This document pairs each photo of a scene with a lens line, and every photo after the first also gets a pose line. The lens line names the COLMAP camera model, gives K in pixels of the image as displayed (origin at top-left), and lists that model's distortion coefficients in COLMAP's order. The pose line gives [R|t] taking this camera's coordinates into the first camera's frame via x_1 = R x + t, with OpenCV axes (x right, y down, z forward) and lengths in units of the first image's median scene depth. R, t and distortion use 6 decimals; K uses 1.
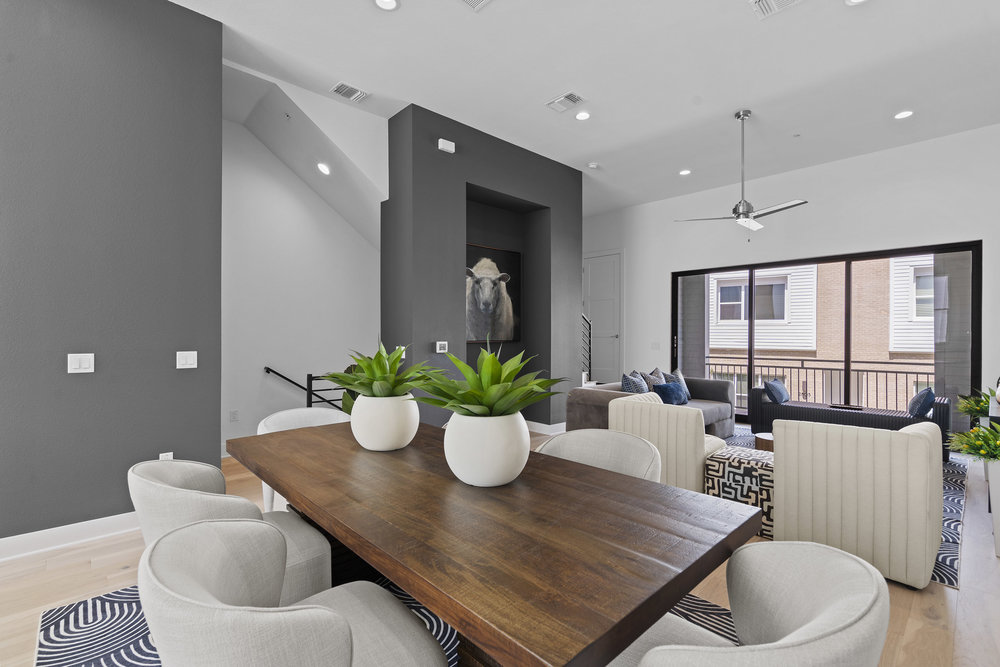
lens RADIAL K [[453.1, 0, 493.4], [0, 453.1, 336.1], [0, 0, 1]] dist [-0.007067, 0.002590]
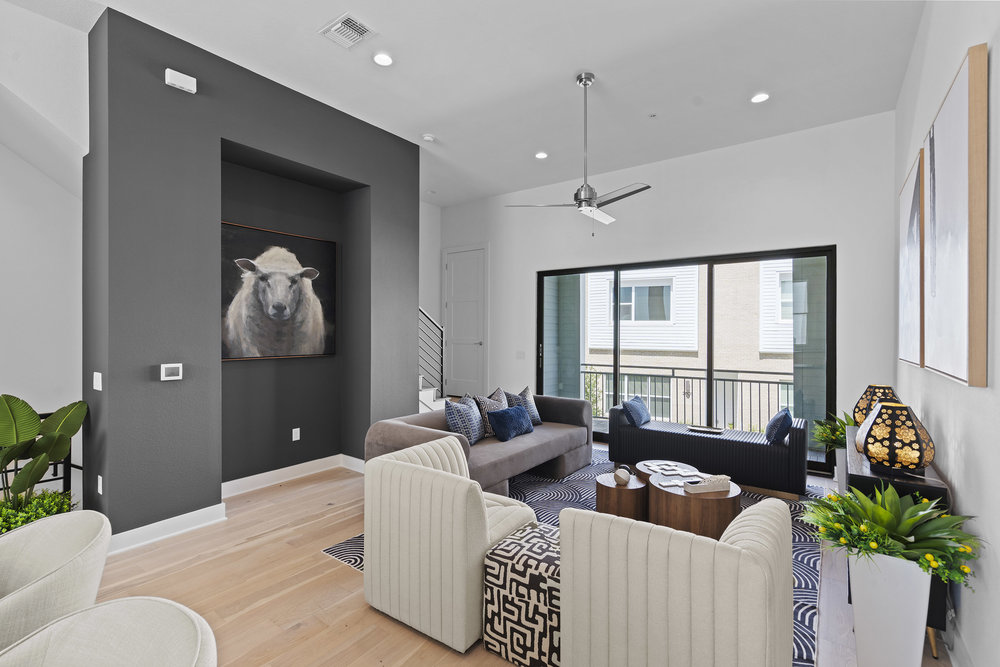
lens RADIAL K [[453.1, 0, 496.0], [0, 453.1, 330.7], [0, 0, 1]] dist [-0.007067, 0.002590]
pose [[0.982951, 0.000708, 0.183866, 0.197550], [0.000011, 0.999992, -0.003905, -0.028686], [-0.183868, 0.003840, 0.982943, 0.189239]]
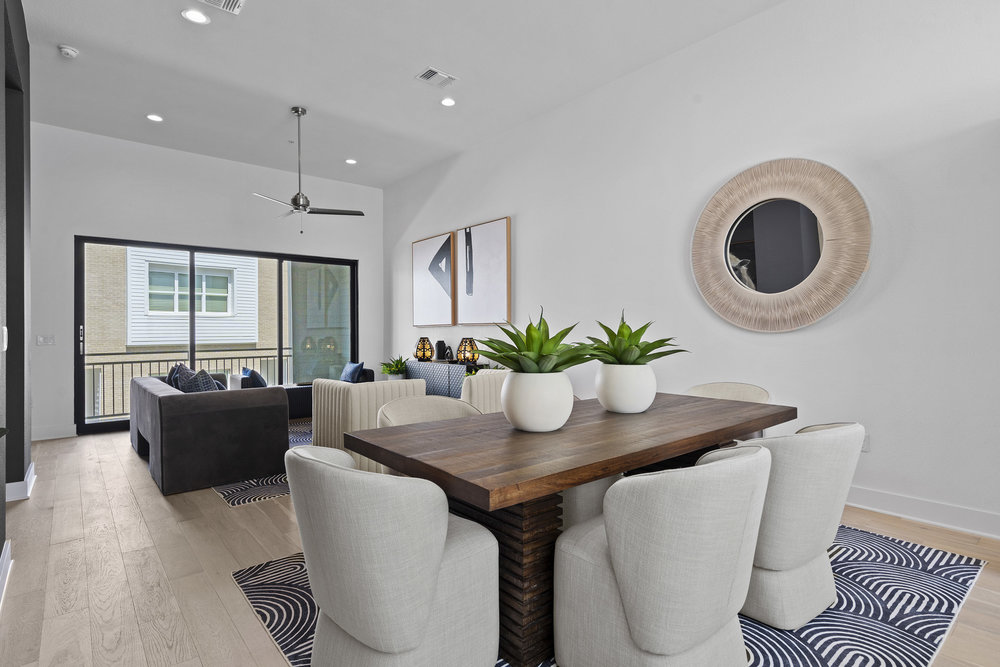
lens RADIAL K [[497.6, 0, 489.7], [0, 497.6, 322.9], [0, 0, 1]] dist [0.022713, -0.002493]
pose [[0.054371, 0.010250, 0.998468, -0.450815], [0.010302, 0.999888, -0.010825, 0.014055], [-0.998468, 0.010875, 0.054260, 0.405138]]
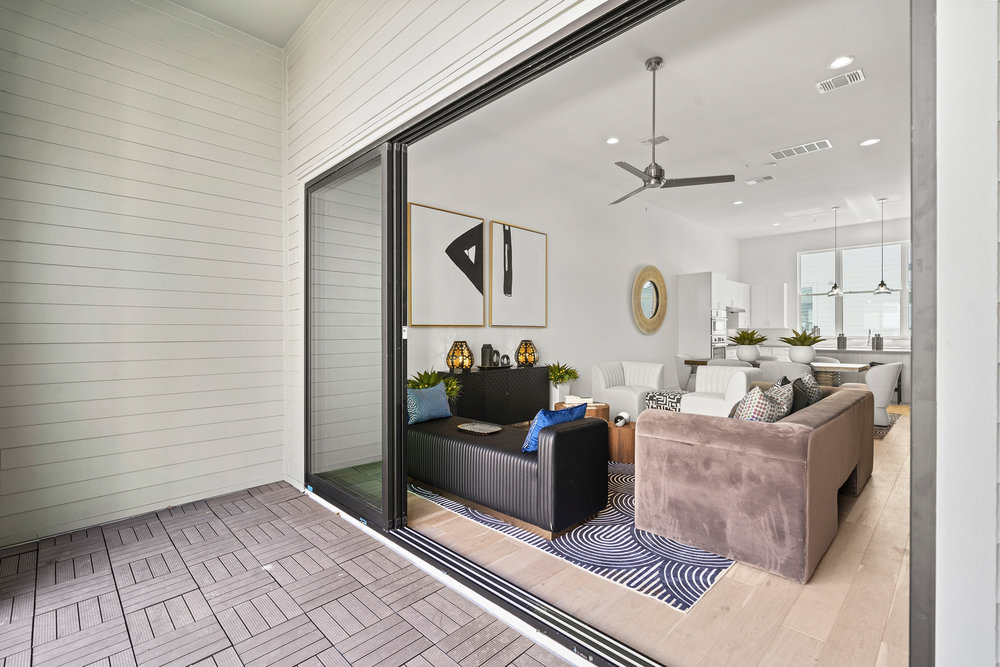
lens RADIAL K [[453.1, 0, 499.2], [0, 453.1, 331.8], [0, 0, 1]] dist [-0.007067, 0.002590]
pose [[-0.999624, -0.001275, -0.027382, 0.691426], [-0.001248, 0.999999, -0.000994, 0.017336], [0.027383, -0.000960, -0.999625, 1.471683]]
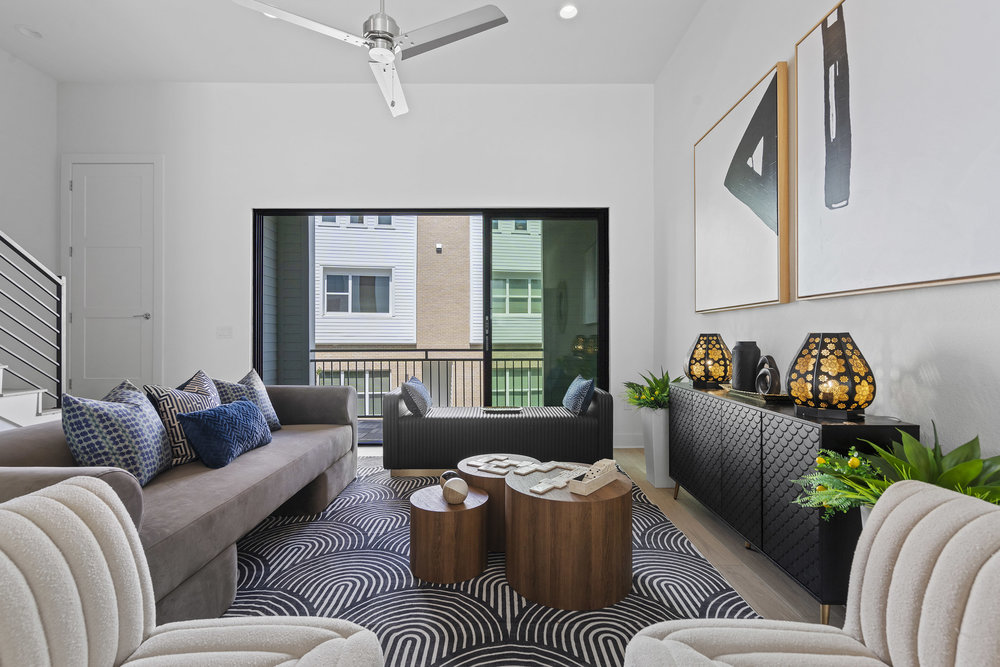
lens RADIAL K [[453.1, 0, 497.2], [0, 453.1, 335.7], [0, 0, 1]] dist [-0.007067, 0.002590]
pose [[0.676762, -0.004251, 0.736189, 0.223649], [0.003635, 0.999990, 0.002432, 0.034104], [-0.736192, 0.001030, 0.676771, 0.467181]]
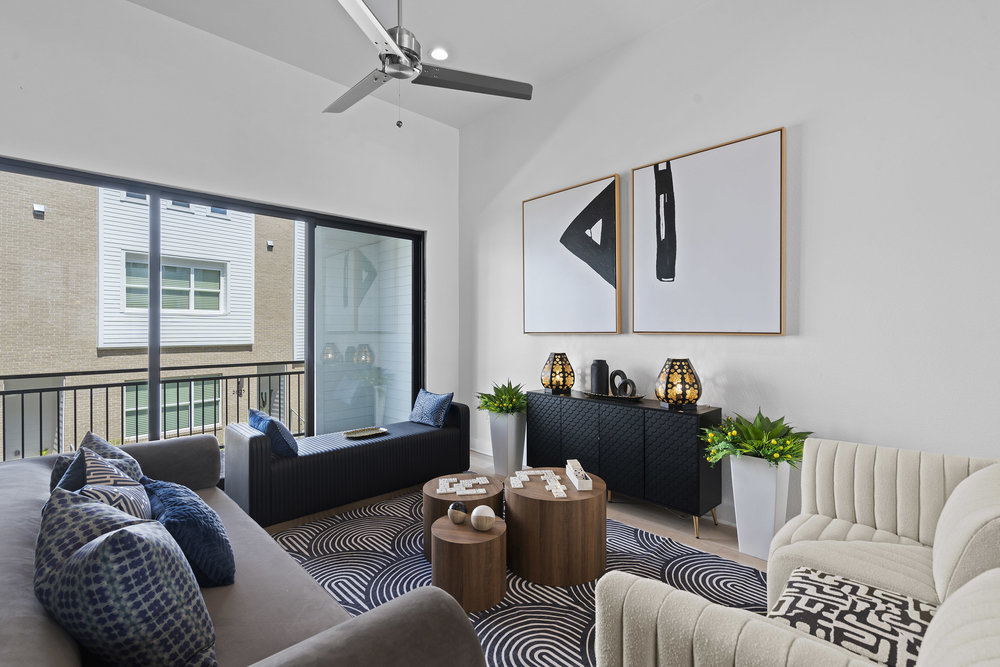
lens RADIAL K [[453.1, 0, 499.1], [0, 453.1, 328.5], [0, 0, 1]] dist [-0.007067, 0.002590]
pose [[-0.018231, 0.000113, 0.999834, 0.084477], [0.001532, 0.999999, -0.000085, -0.001367], [-0.999833, 0.001530, -0.018231, 0.727209]]
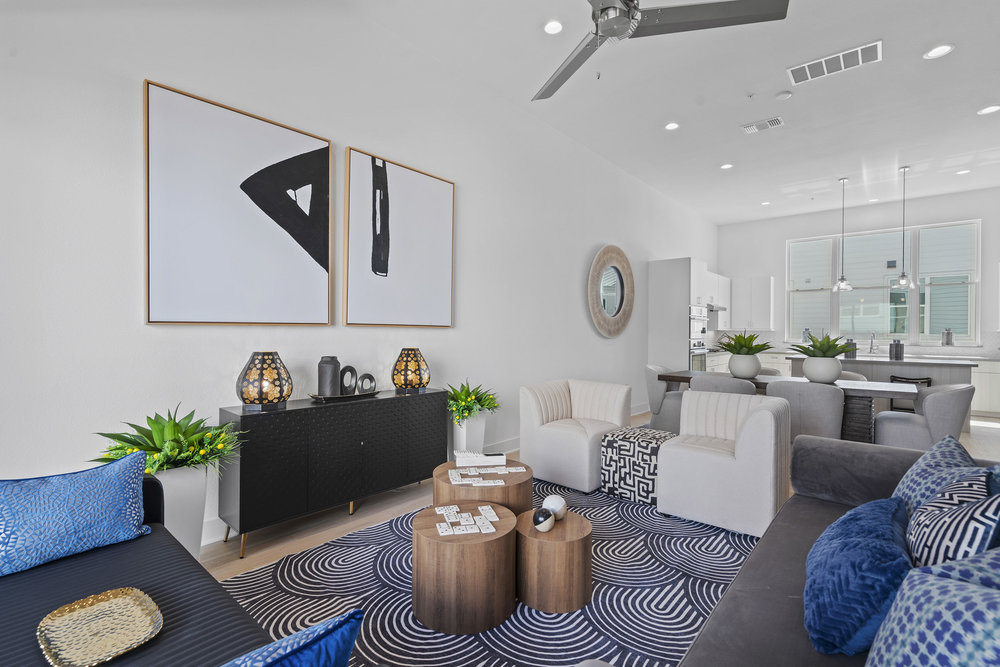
lens RADIAL K [[453.1, 0, 497.7], [0, 453.1, 330.3], [0, 0, 1]] dist [-0.007067, 0.002590]
pose [[-0.995460, -0.010158, -0.094637, 0.550161], [-0.010003, 0.999948, -0.002112, 0.010747], [0.094654, -0.001155, -0.995510, 1.105193]]
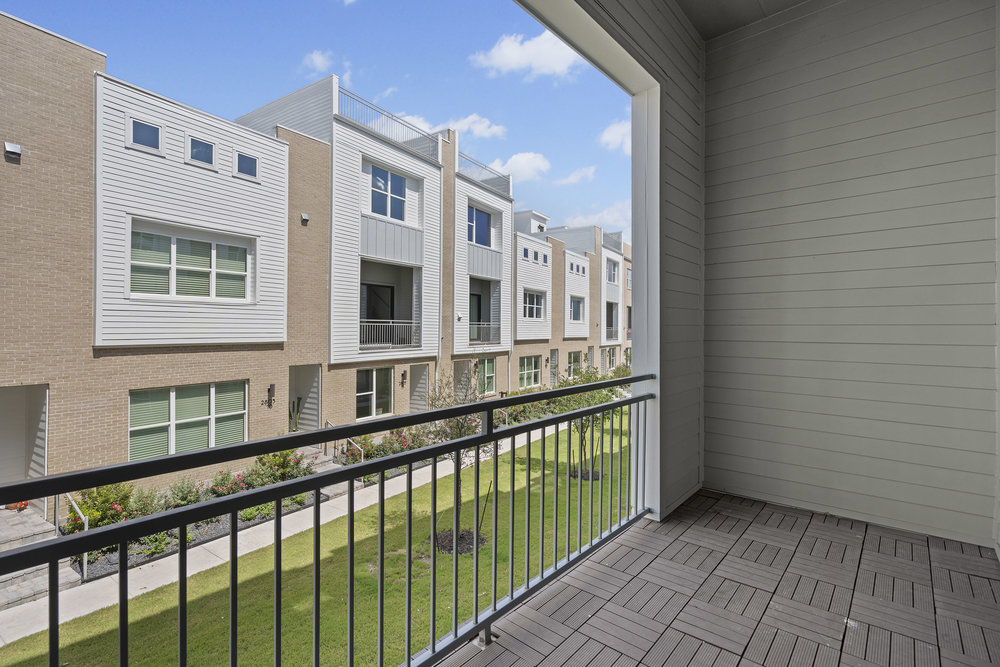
lens RADIAL K [[453.1, 0, 491.4], [0, 453.1, 332.0], [0, 0, 1]] dist [-0.007067, 0.002590]
pose [[-0.081749, -0.010689, 0.996596, 0.588623], [-0.006816, 0.999925, 0.010166, 0.014992], [-0.996630, -0.005962, -0.081816, 1.355418]]
